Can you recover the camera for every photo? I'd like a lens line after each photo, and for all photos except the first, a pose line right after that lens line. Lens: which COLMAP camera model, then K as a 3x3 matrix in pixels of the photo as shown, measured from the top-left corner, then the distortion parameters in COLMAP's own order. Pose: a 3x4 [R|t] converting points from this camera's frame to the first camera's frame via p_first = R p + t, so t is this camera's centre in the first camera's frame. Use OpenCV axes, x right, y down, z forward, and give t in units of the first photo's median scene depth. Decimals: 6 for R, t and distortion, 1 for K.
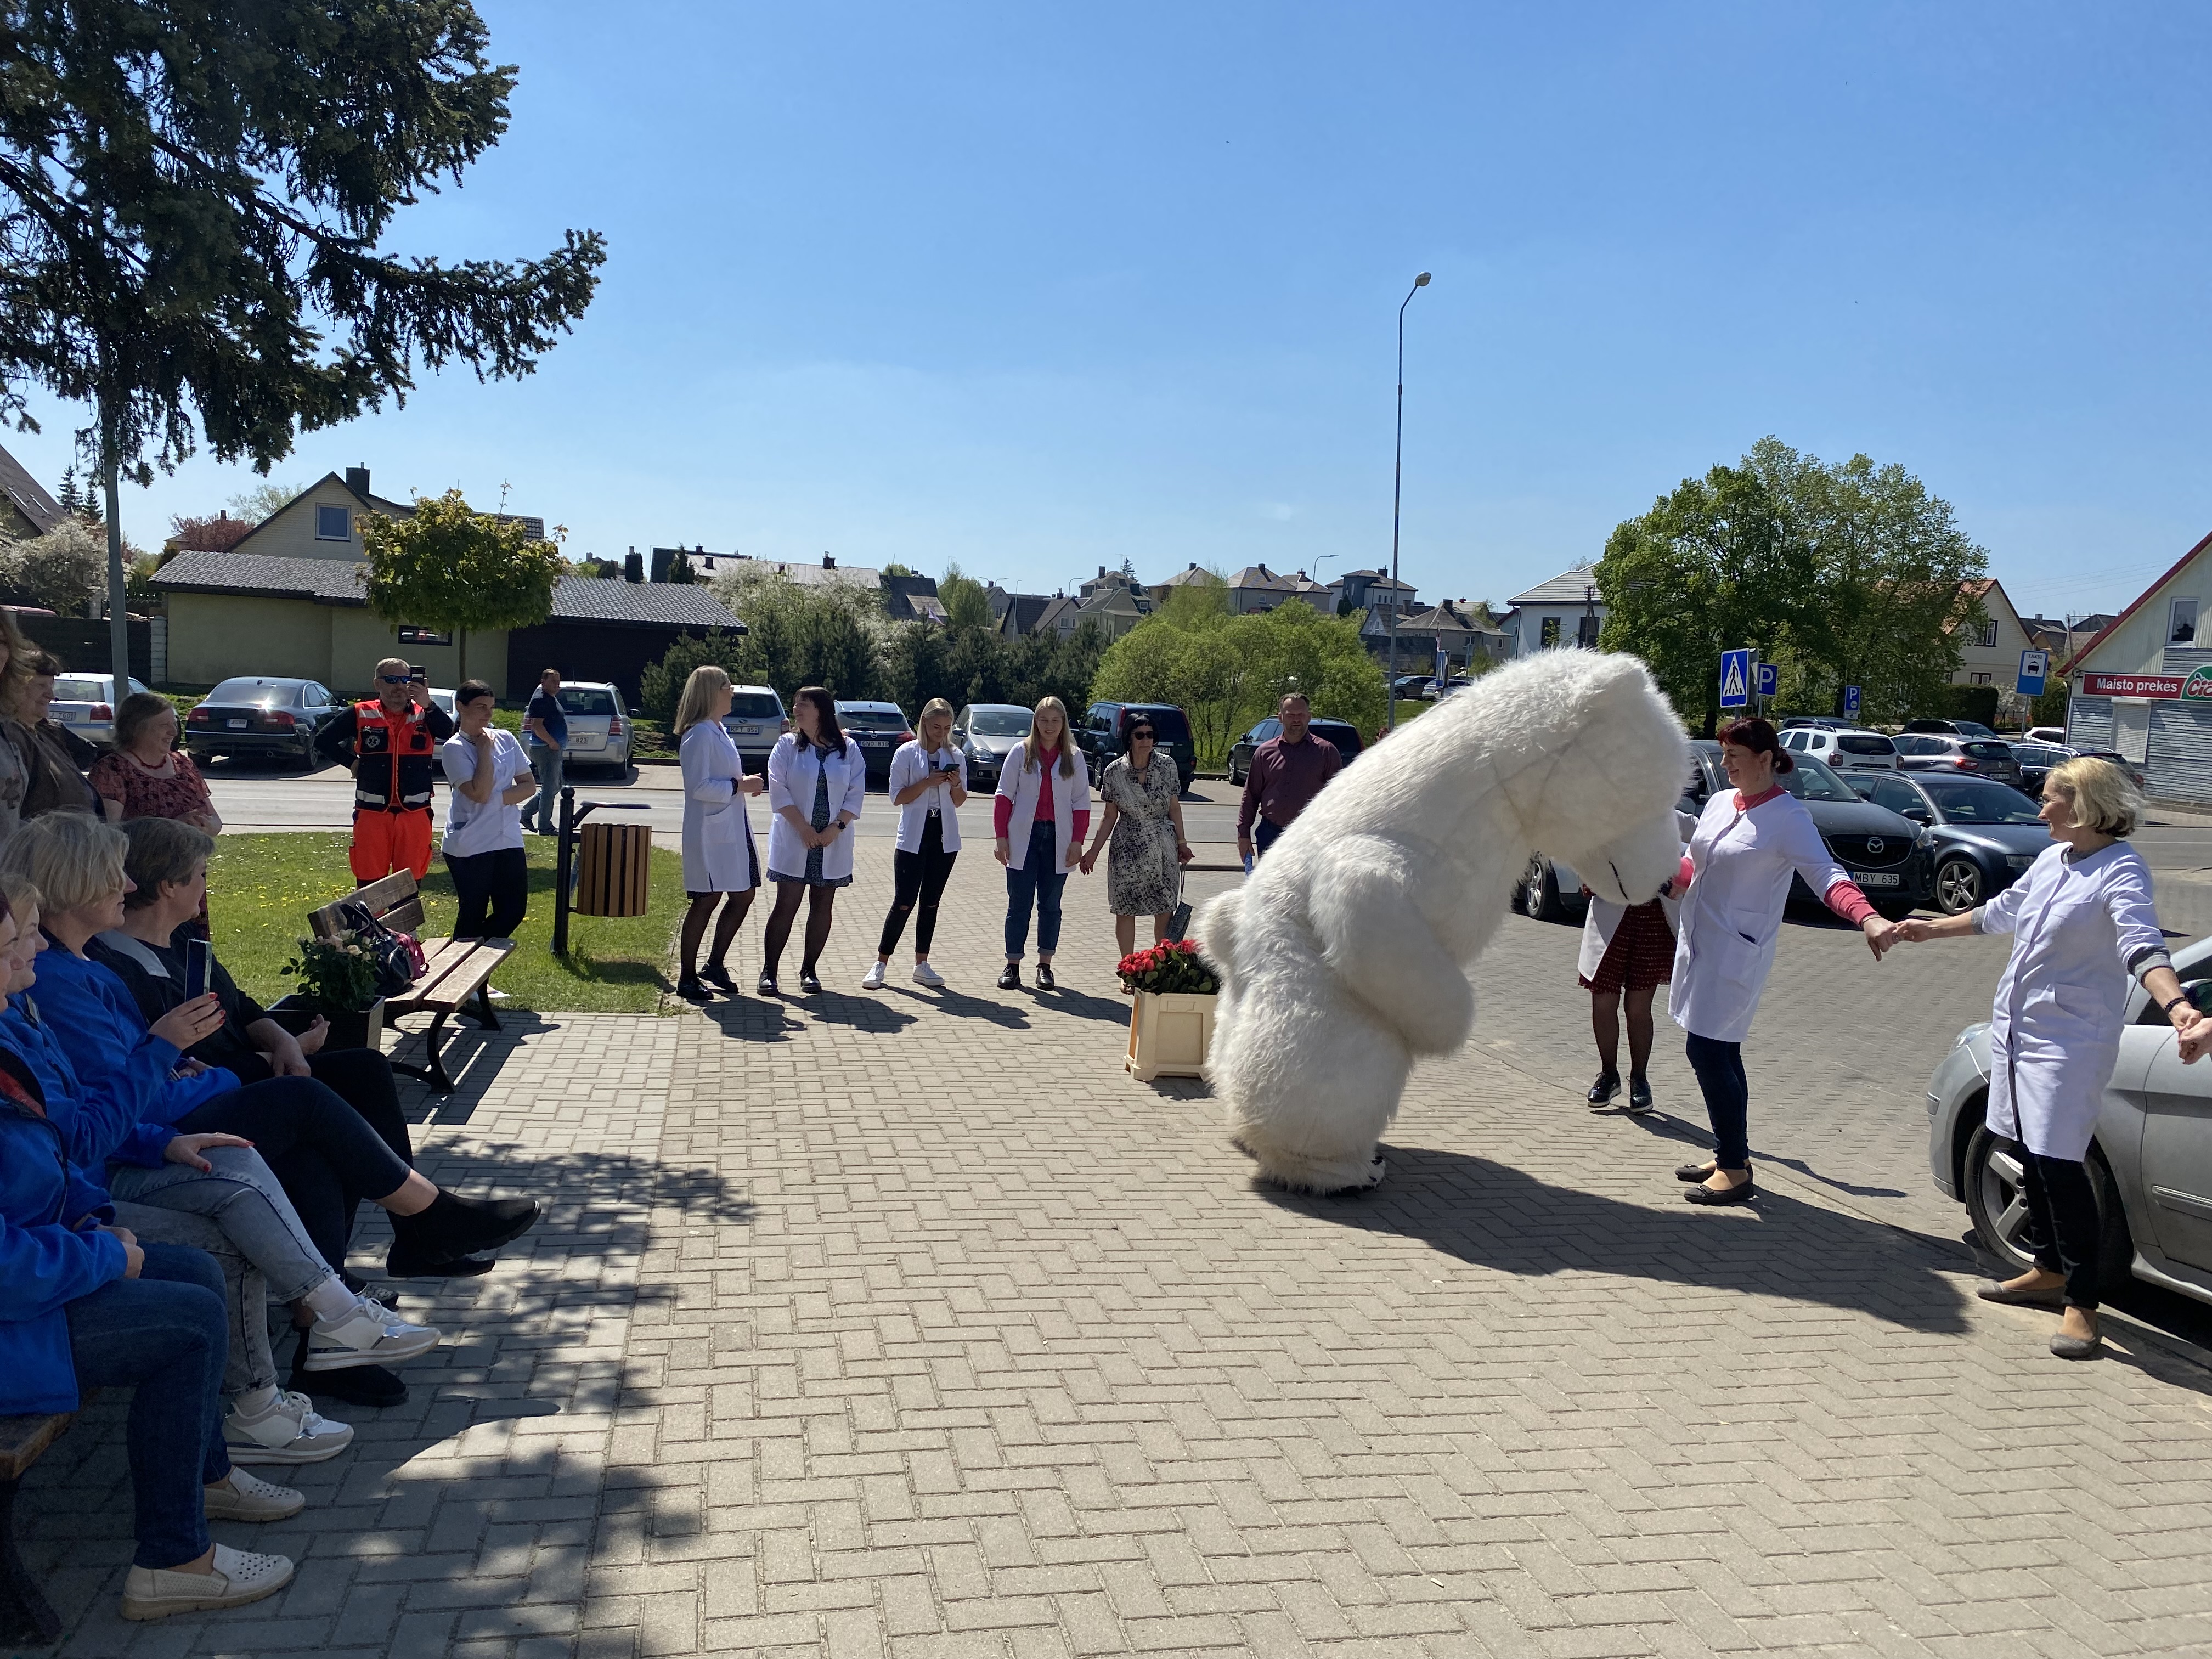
lens RADIAL K [[1681.2, 0, 1109.3], [0, 1681.2, 830.7], [0, 0, 1]] dist [0.066355, -0.029731]
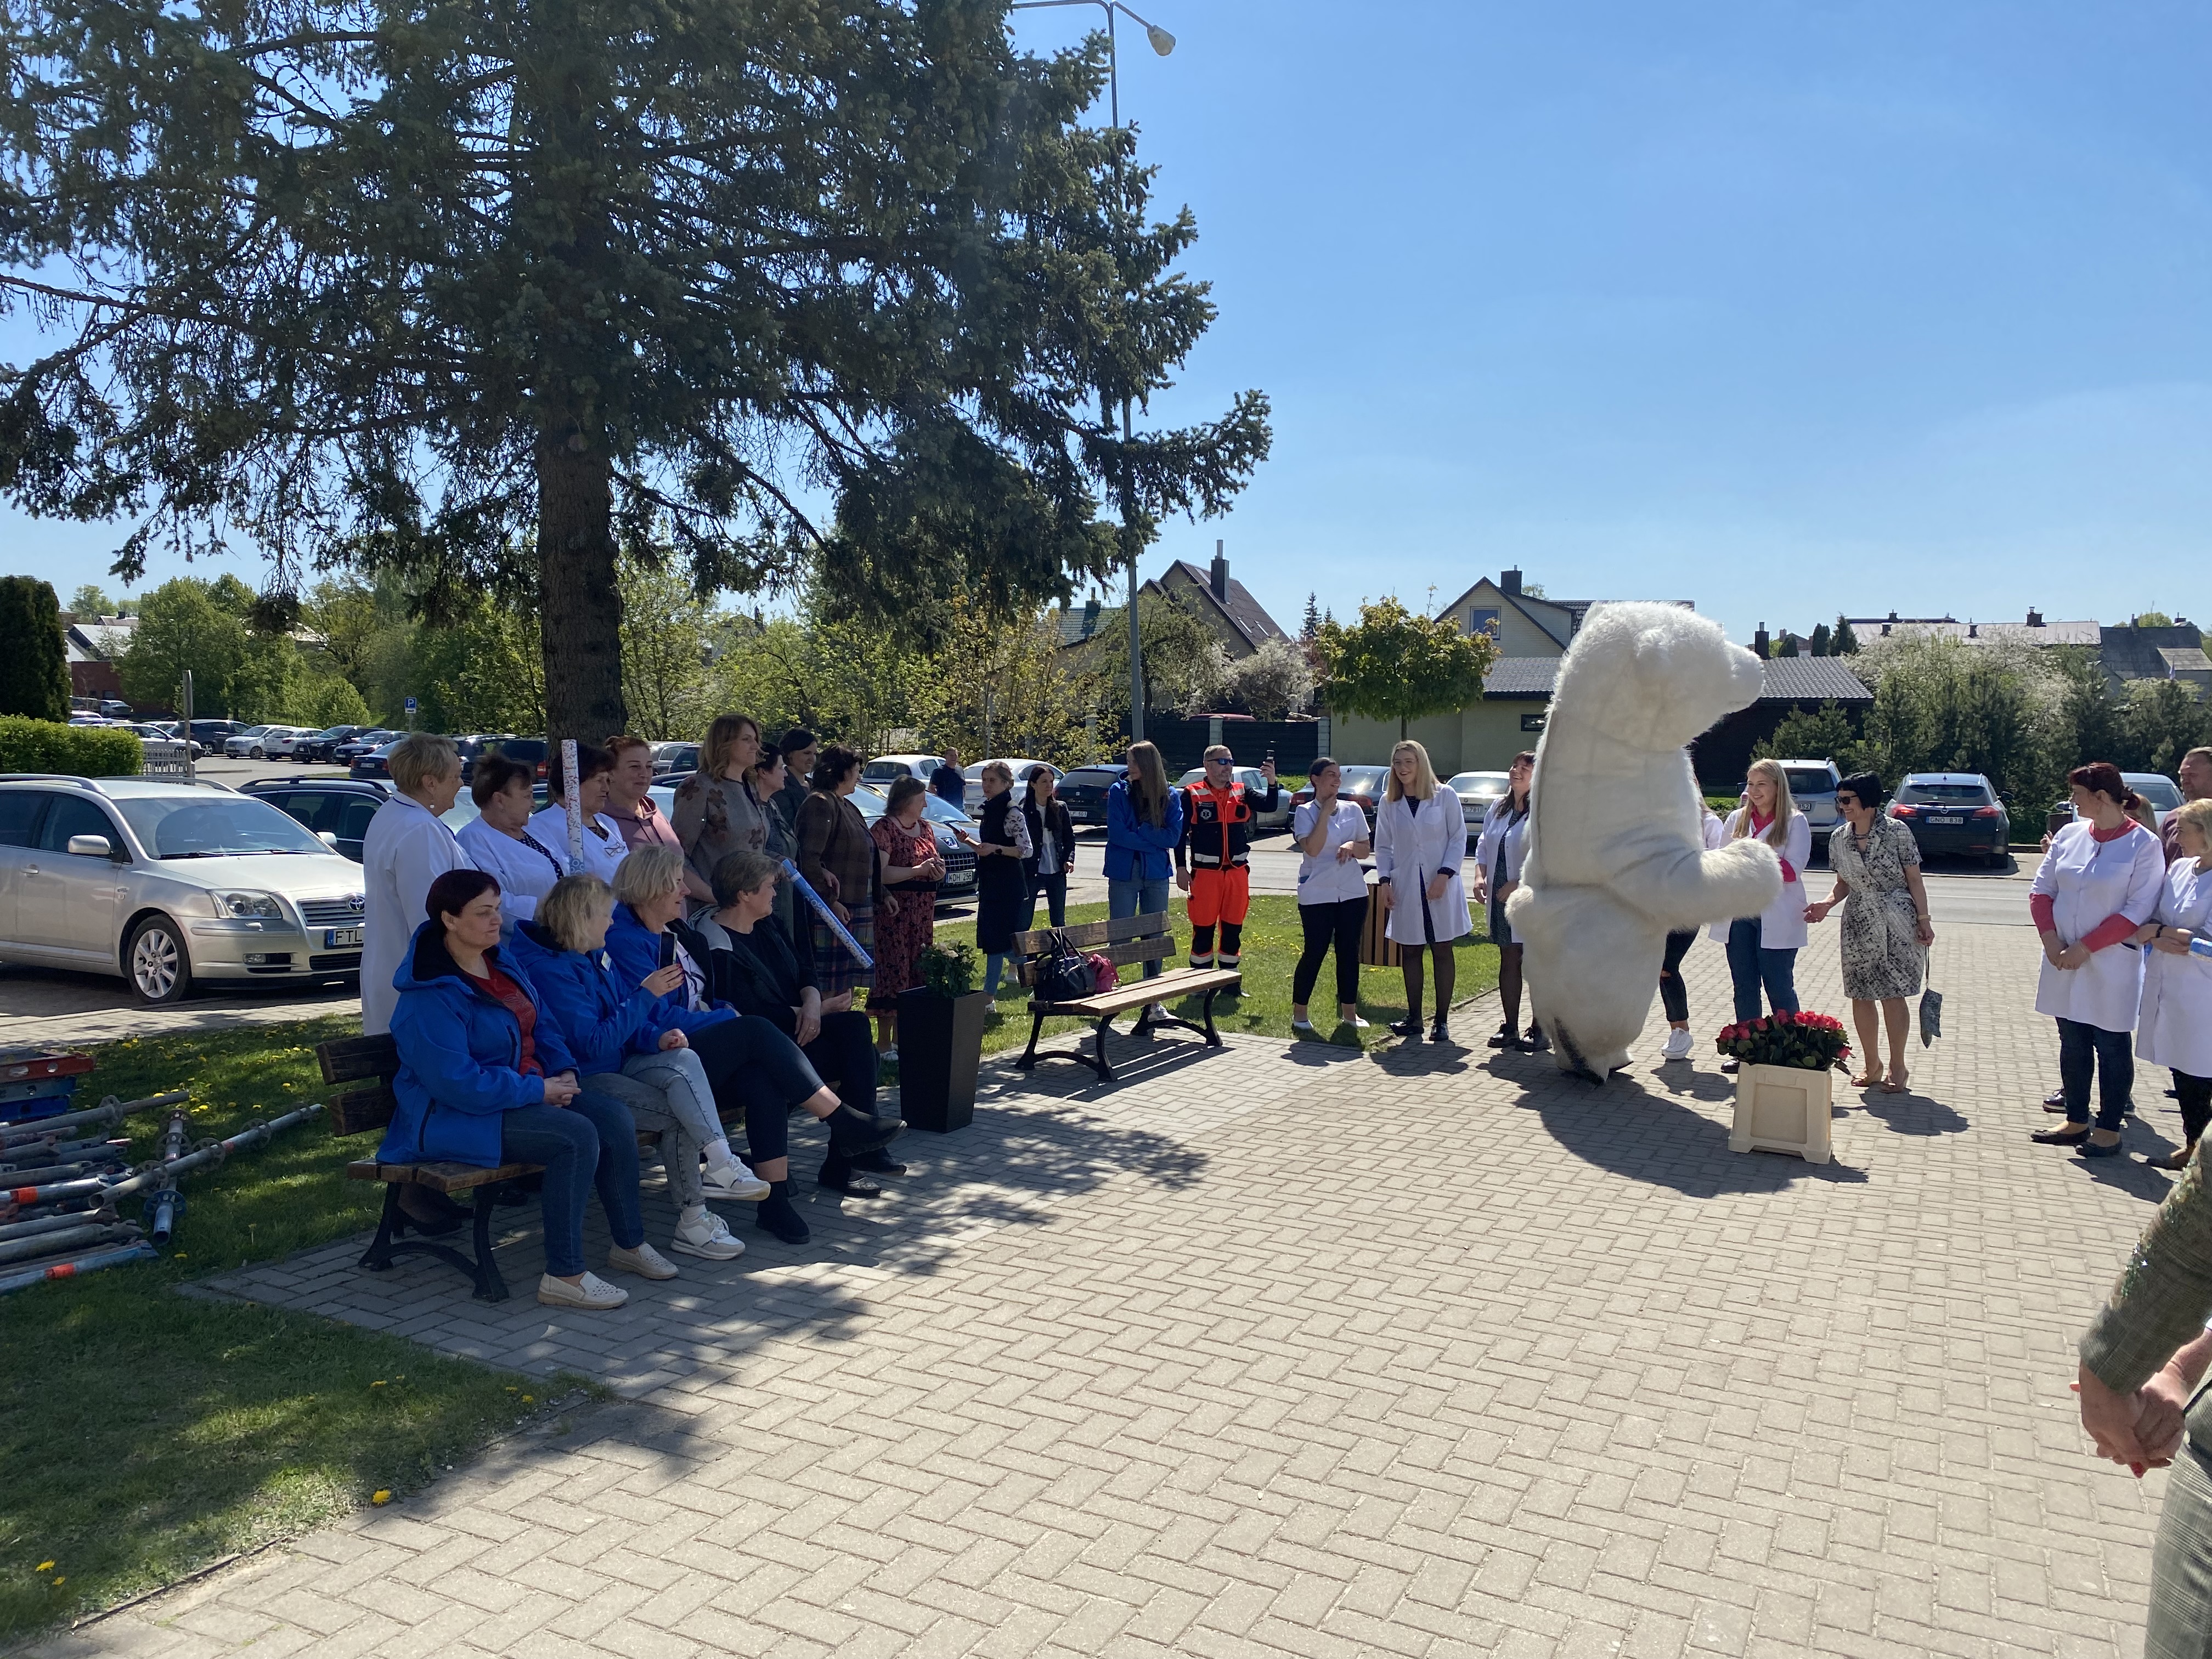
lens RADIAL K [[1681.2, 0, 1113.7], [0, 1681.2, 838.9], [0, 0, 1]] dist [0.066355, -0.029731]
pose [[0.791080, 0.004625, -0.611695, 0.350558], [-0.030862, 0.999000, -0.032359, 0.011373], [0.610933, 0.044477, 0.790432, -0.006754]]
